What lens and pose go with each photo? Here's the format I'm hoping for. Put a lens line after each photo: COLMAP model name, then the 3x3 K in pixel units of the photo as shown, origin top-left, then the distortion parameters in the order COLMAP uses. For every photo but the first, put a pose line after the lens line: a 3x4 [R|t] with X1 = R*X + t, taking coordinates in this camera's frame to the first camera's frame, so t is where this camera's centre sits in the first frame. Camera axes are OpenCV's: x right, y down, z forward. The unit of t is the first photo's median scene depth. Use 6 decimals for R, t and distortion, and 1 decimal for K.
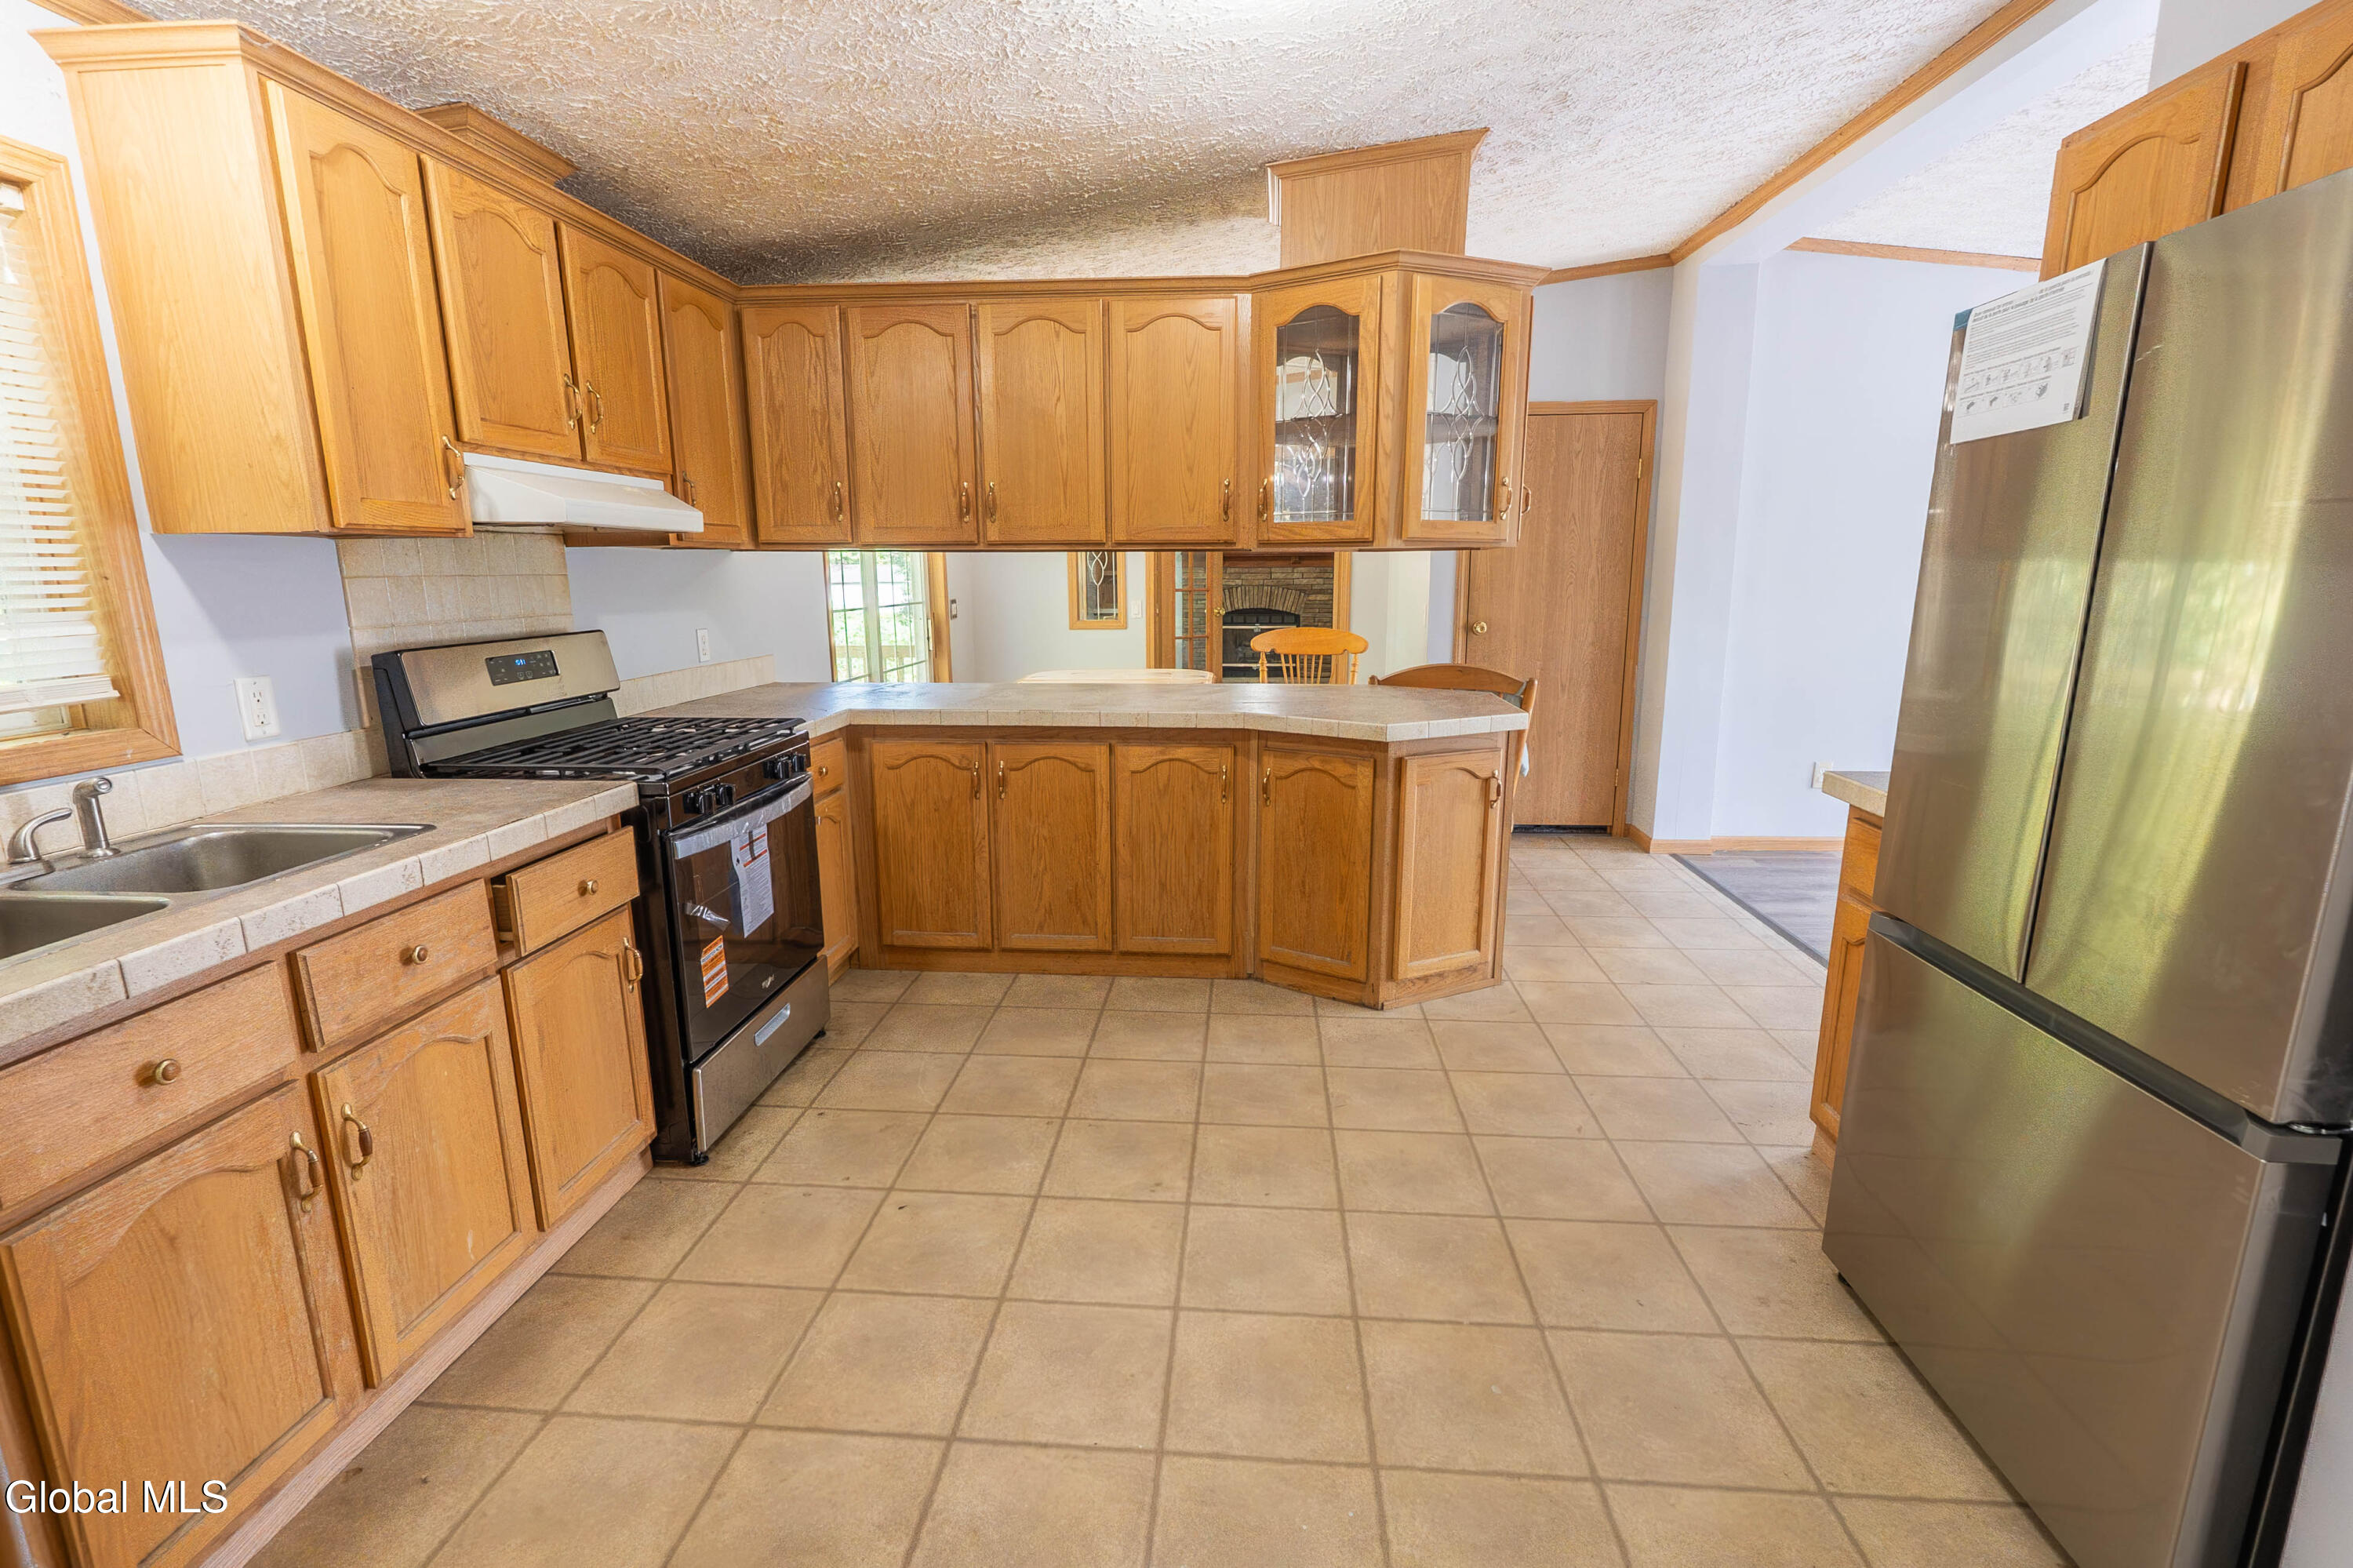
lens RADIAL K [[1076.2, 0, 1172.0], [0, 1076.2, 788.8], [0, 0, 1]] dist [-0.008715, 0.000981]
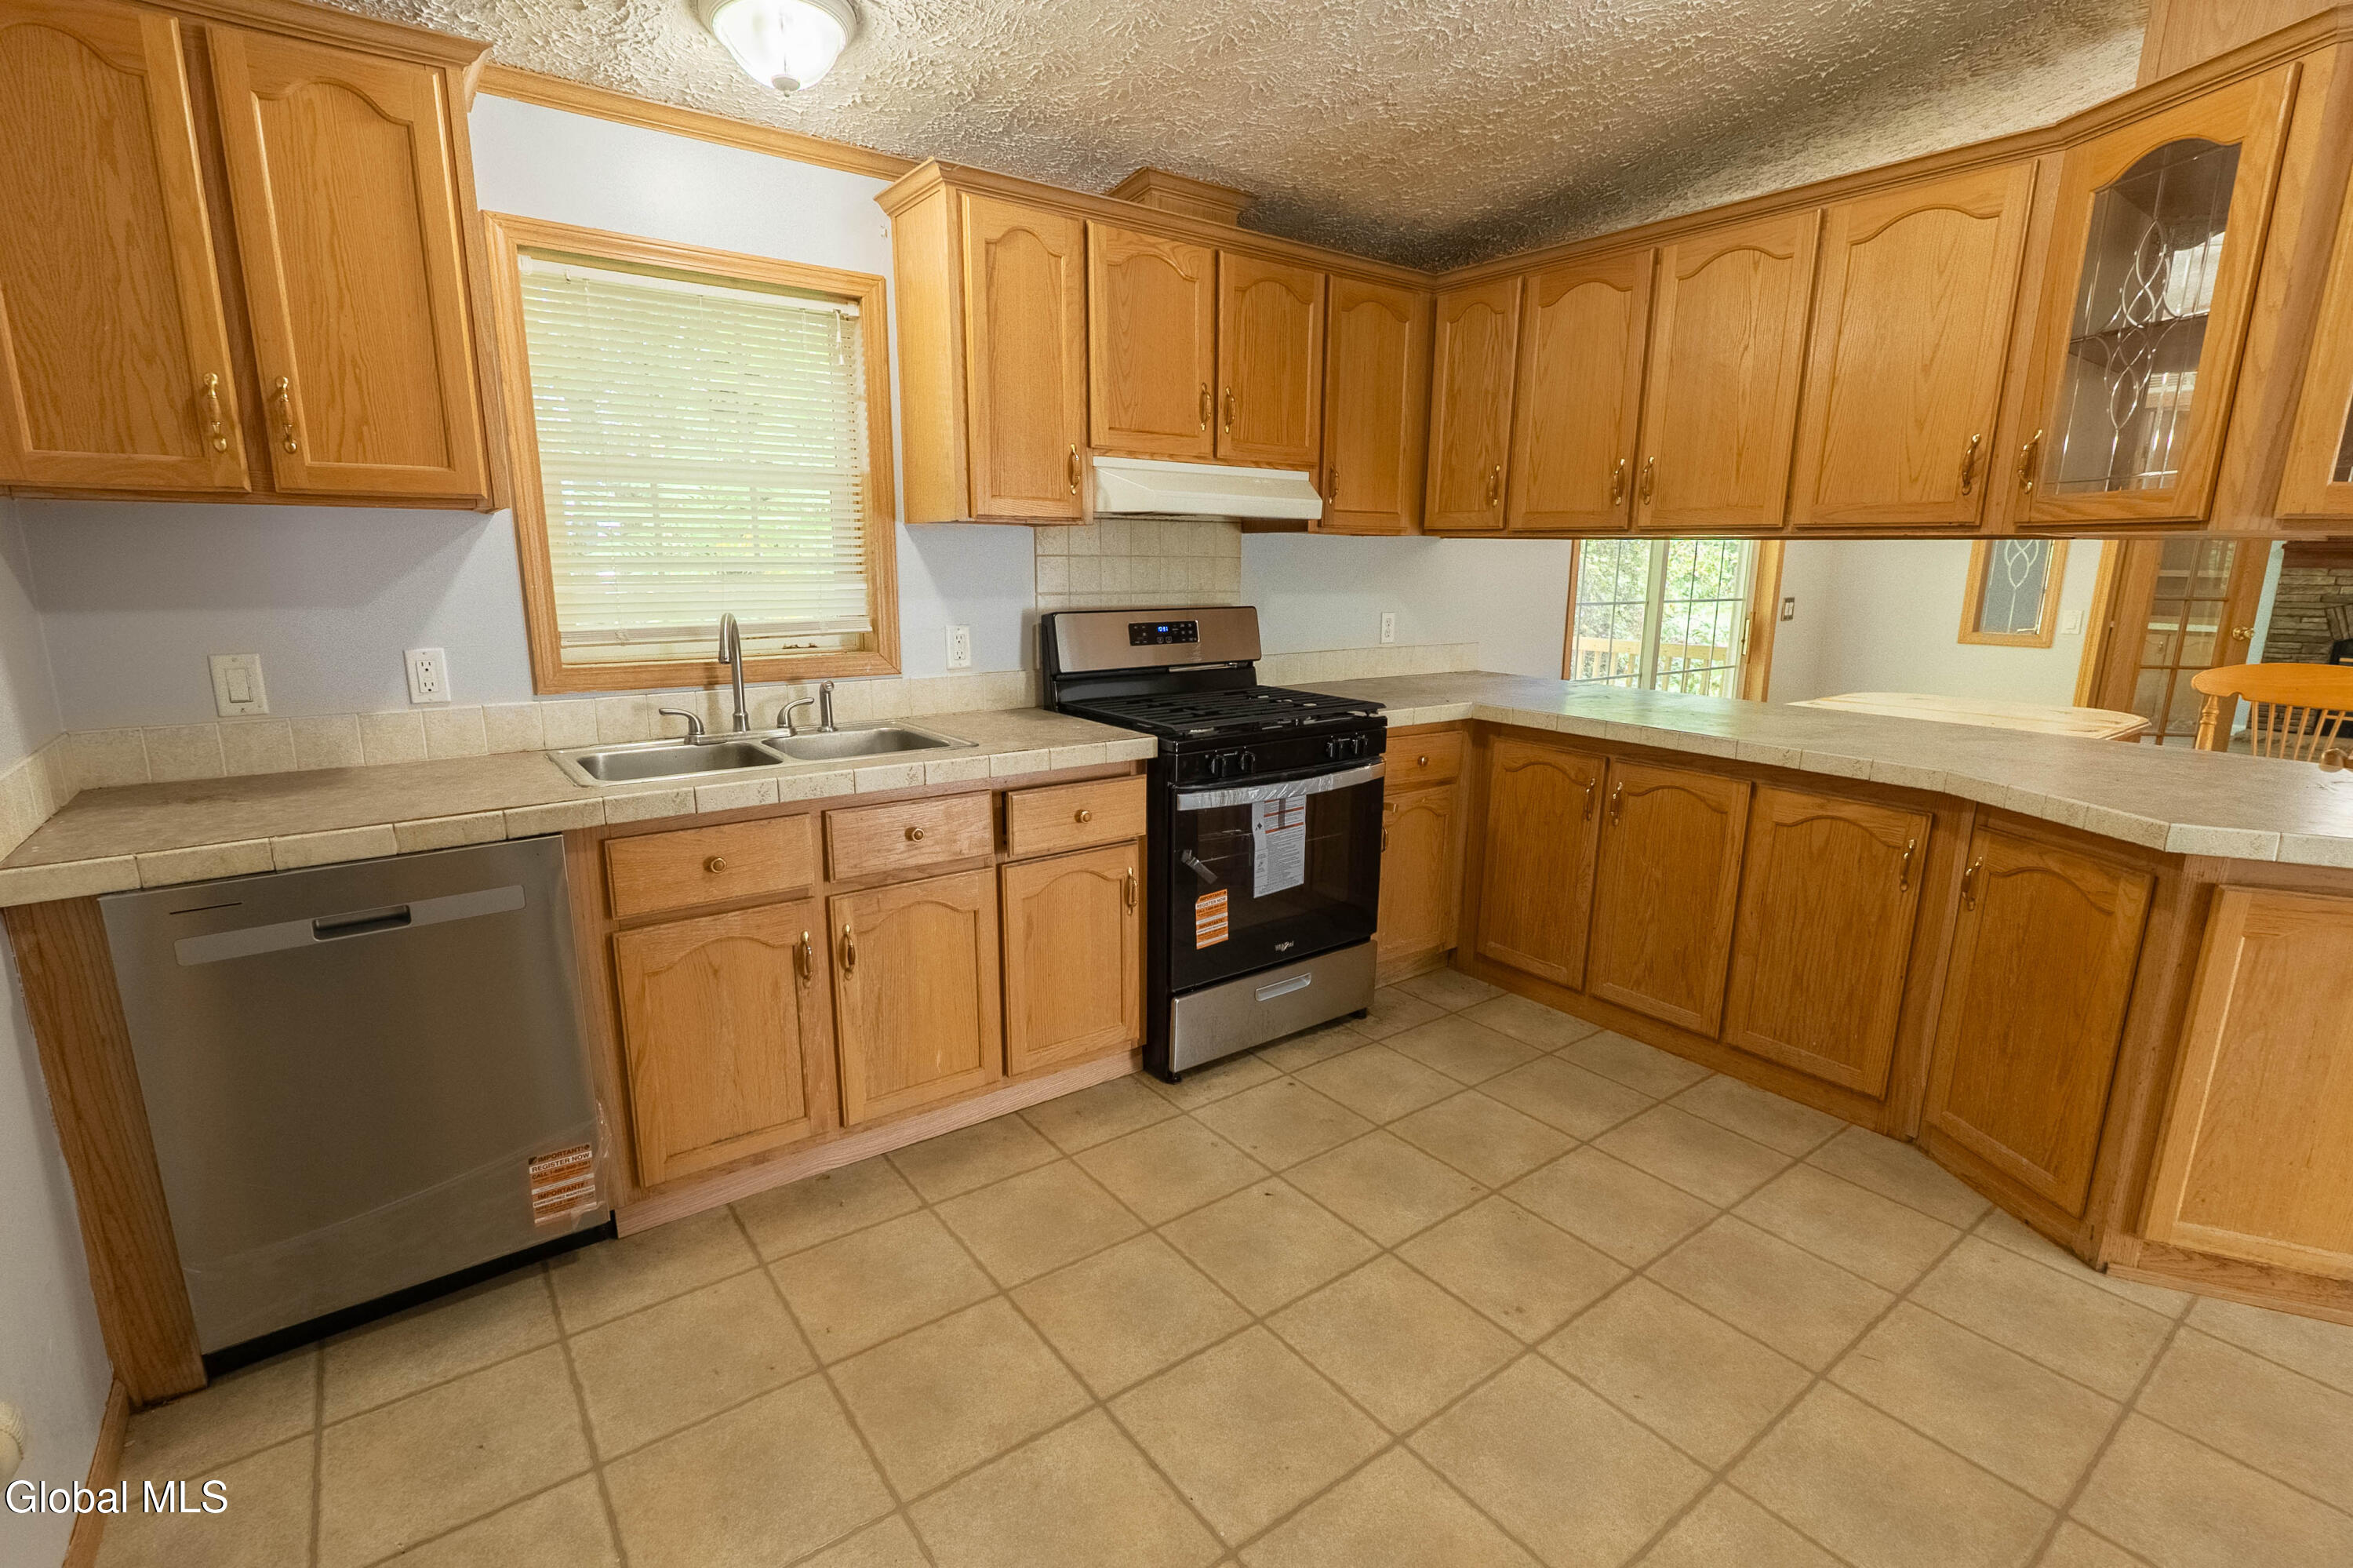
lens RADIAL K [[1076.2, 0, 1165.7], [0, 1076.2, 788.4], [0, 0, 1]] dist [-0.008715, 0.000981]
pose [[0.654827, 0.169634, -0.736496, 0.315667], [-0.163938, 0.983165, 0.080689, -0.040728], [0.737785, 0.067902, 0.671612, 0.205760]]
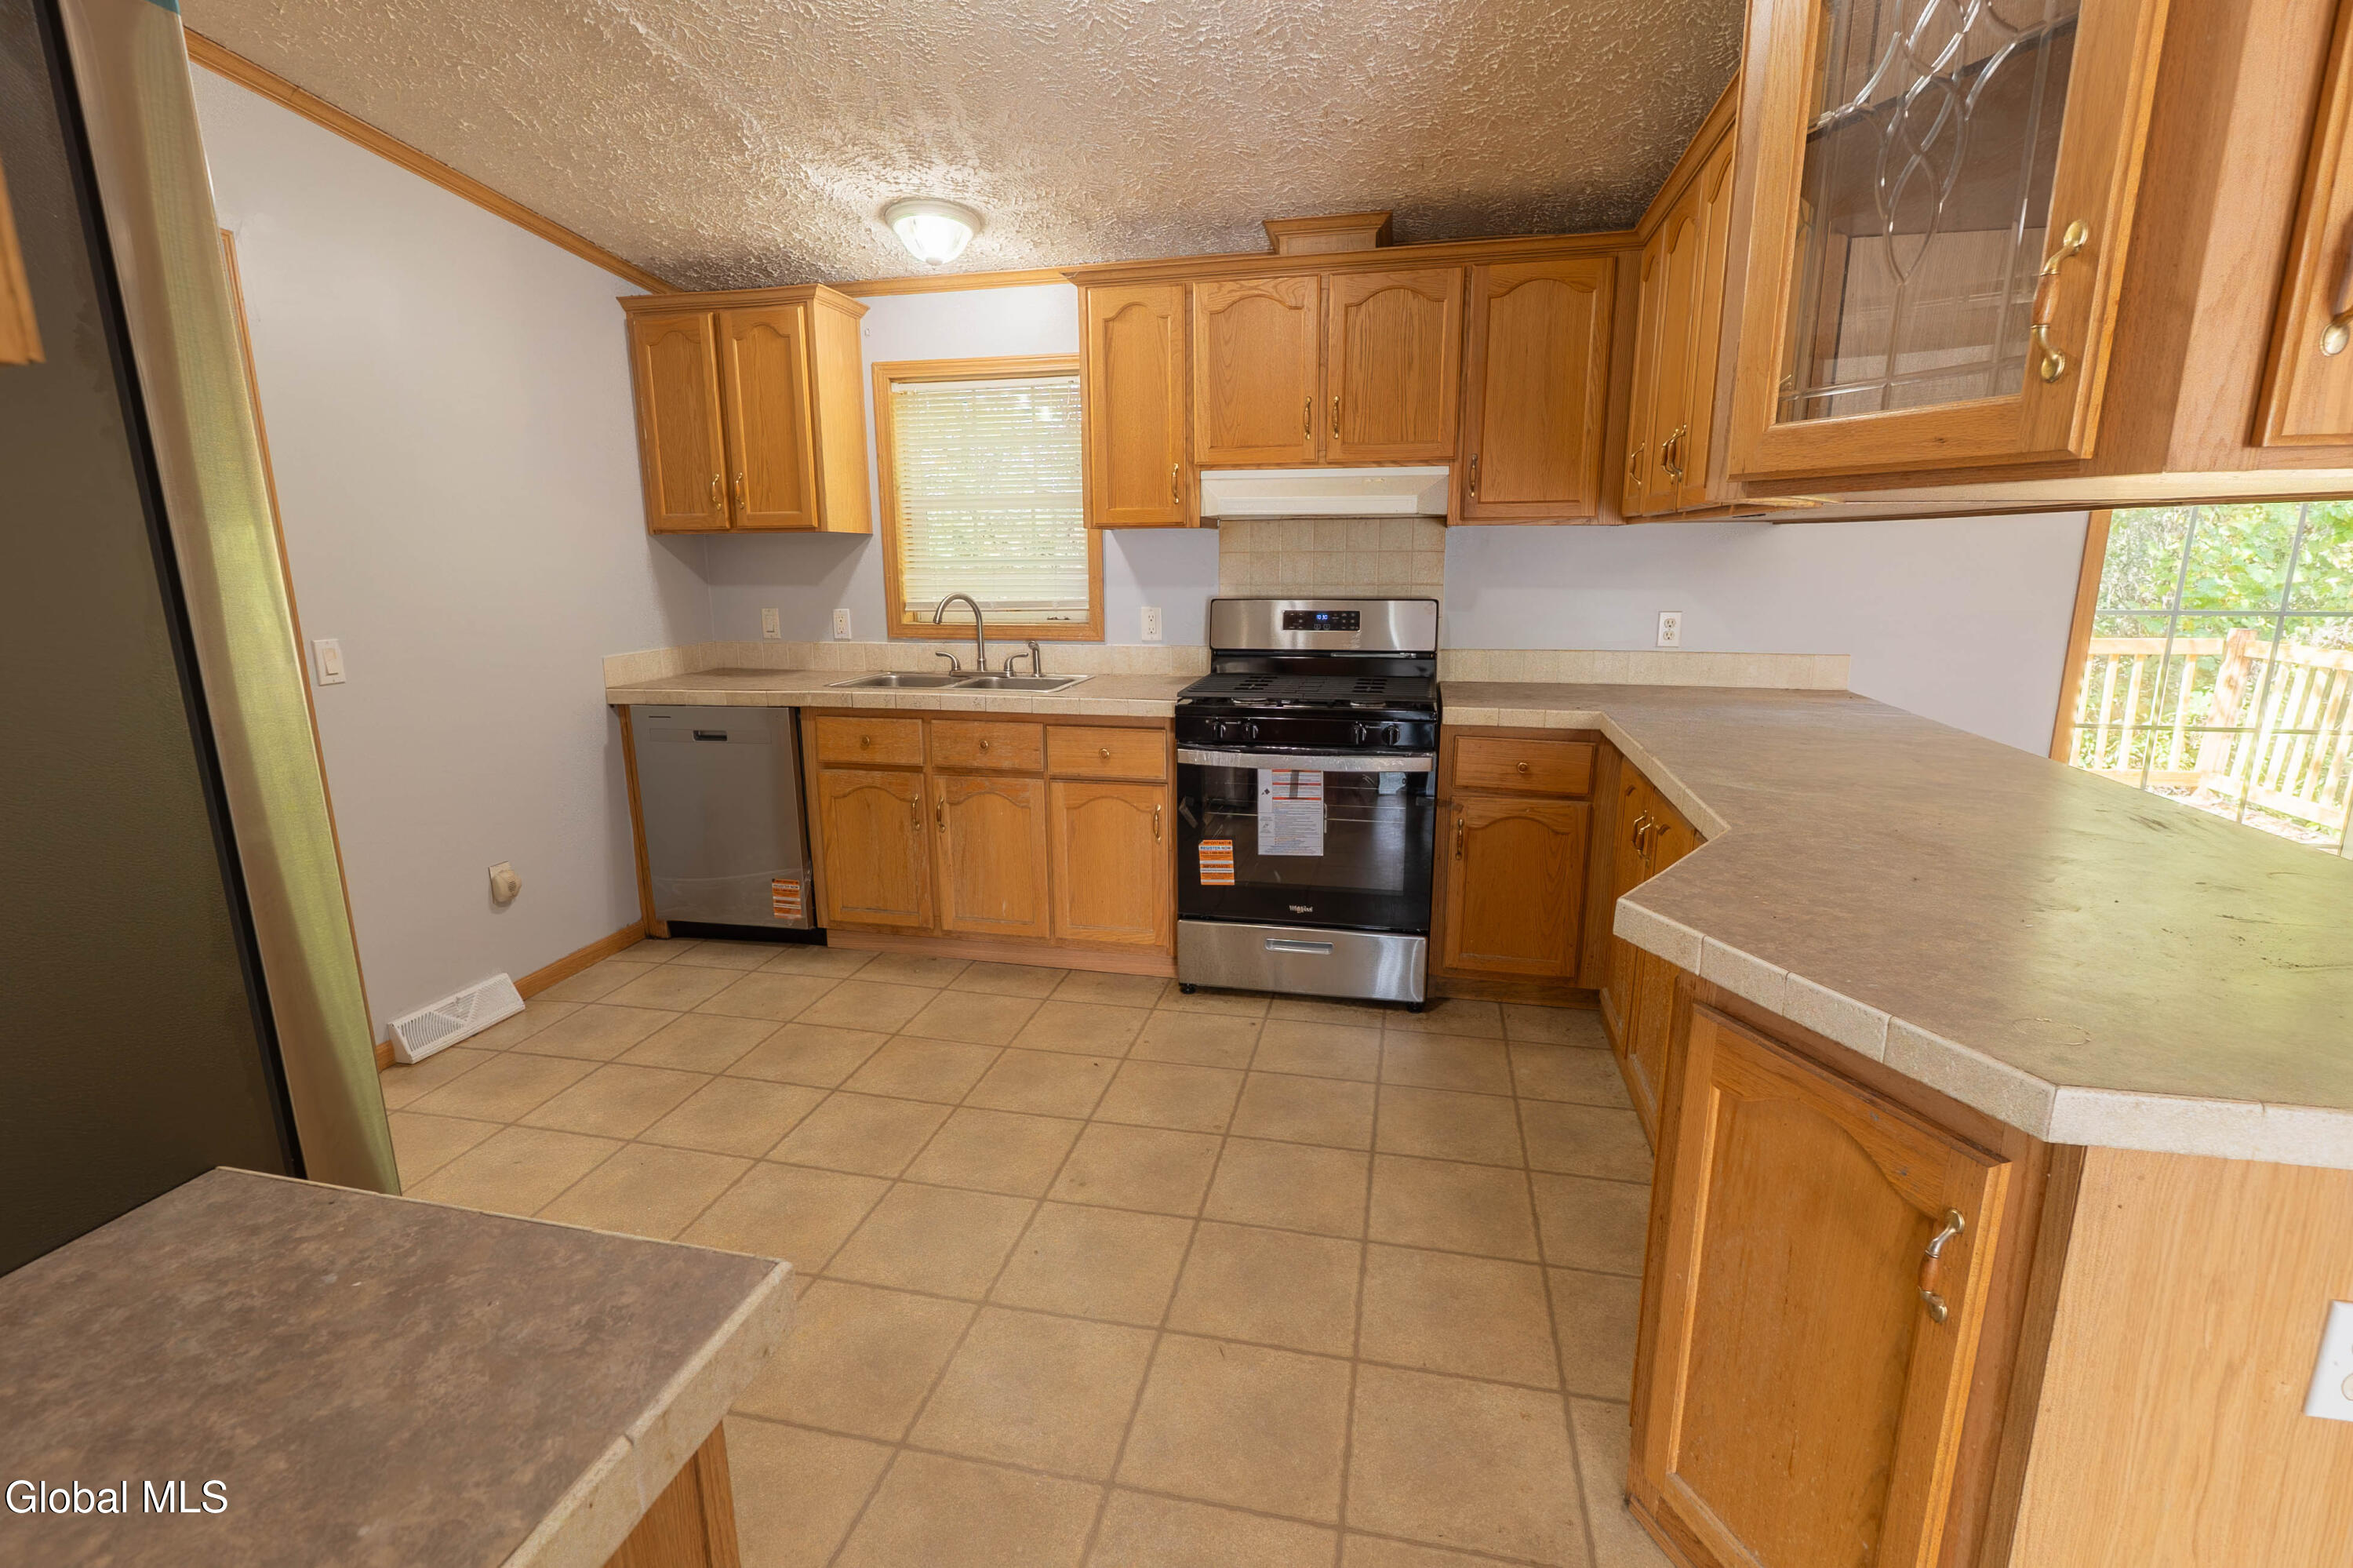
lens RADIAL K [[1076.2, 0, 1164.8], [0, 1076.2, 787.3], [0, 0, 1]] dist [-0.008715, 0.000981]
pose [[-0.149238, 0.218616, -0.964331, 0.767628], [-0.191204, 0.950466, 0.245063, -0.208978], [0.970139, 0.220957, -0.100045, 0.998268]]
